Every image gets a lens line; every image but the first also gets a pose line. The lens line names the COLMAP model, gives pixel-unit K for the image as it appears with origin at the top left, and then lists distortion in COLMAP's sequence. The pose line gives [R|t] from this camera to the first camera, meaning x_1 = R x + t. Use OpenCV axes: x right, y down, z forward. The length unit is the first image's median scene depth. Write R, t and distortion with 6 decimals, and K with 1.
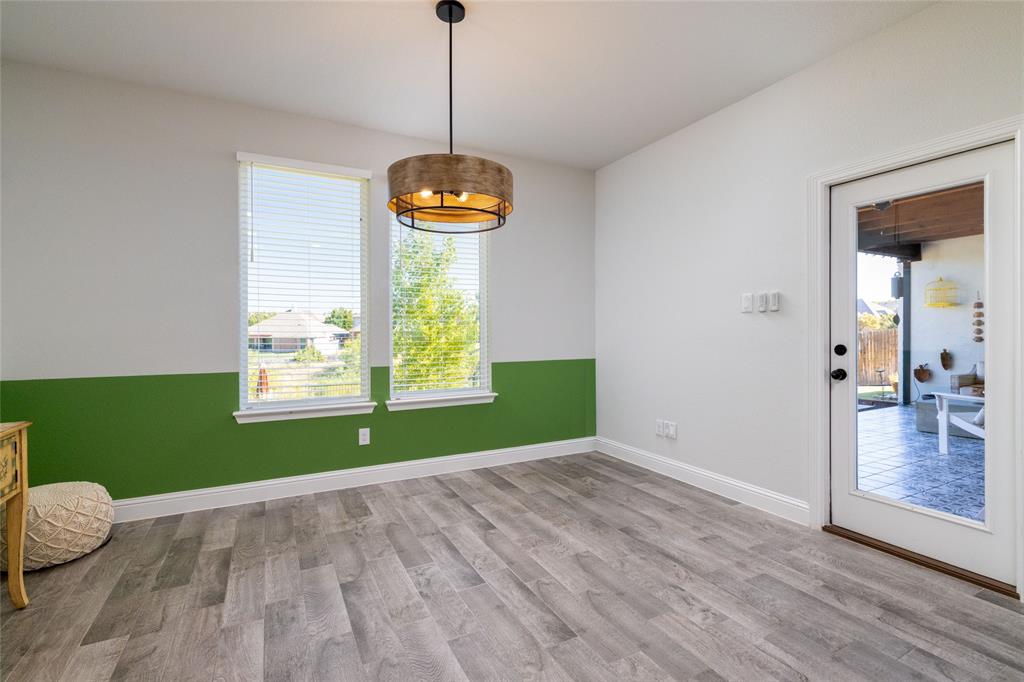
lens RADIAL K [[465.1, 0, 513.3], [0, 465.1, 333.5], [0, 0, 1]] dist [-0.000115, -0.000071]
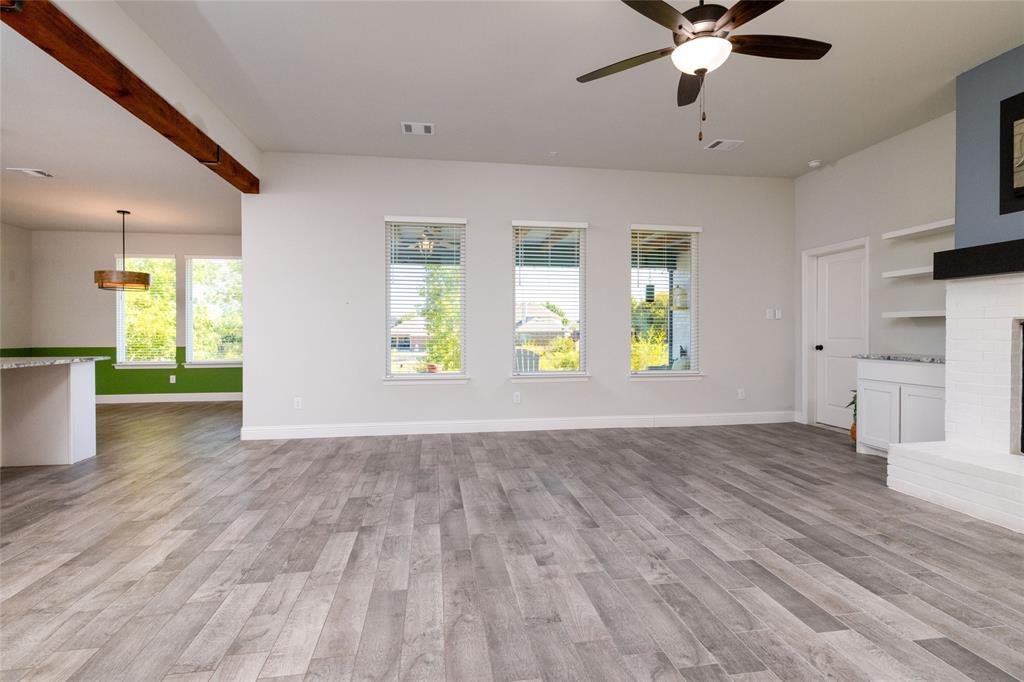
lens RADIAL K [[489.5, 0, 512.0], [0, 489.5, 341.0], [0, 0, 1]] dist [-0.003745, -0.000119]
pose [[0.945151, 0.005597, -0.326586, 1.880215], [-0.000909, 0.999894, 0.014506, 0.010147], [0.326632, -0.013414, 0.945056, -0.616252]]
